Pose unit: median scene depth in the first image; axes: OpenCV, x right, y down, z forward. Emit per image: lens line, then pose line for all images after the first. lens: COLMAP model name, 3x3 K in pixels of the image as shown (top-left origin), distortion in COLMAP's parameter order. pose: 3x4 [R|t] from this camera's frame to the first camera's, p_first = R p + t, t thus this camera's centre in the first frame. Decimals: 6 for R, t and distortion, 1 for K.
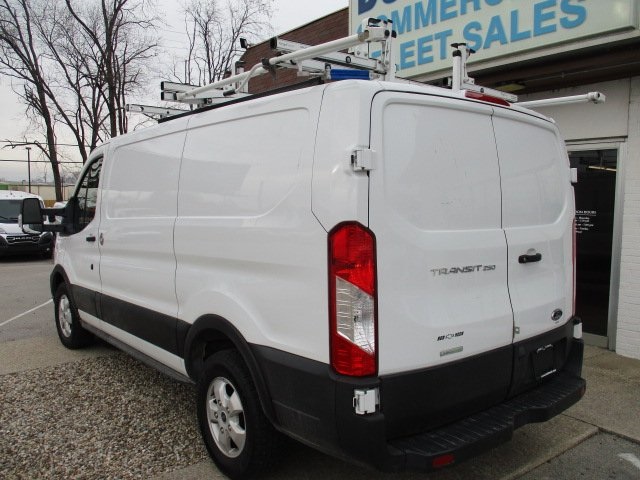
lens RADIAL K [[541.6, 0, 322.9], [0, 541.6, 239.8], [0, 0, 1]] dist [-0.033195, 0.000557]
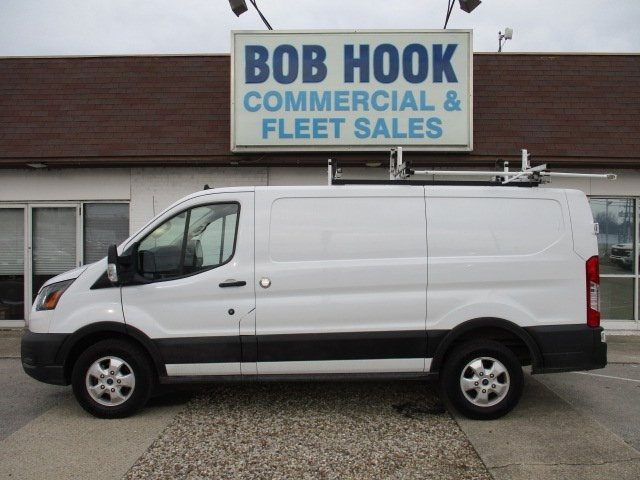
lens RADIAL K [[541.6, 0, 324.8], [0, 541.6, 235.7], [0, 0, 1]] dist [-0.033195, 0.000557]
pose [[0.638657, -0.005211, 0.769474, -1.135472], [0.056635, 0.997583, -0.040251, -0.043371], [-0.767404, 0.069286, 0.637409, 0.214050]]
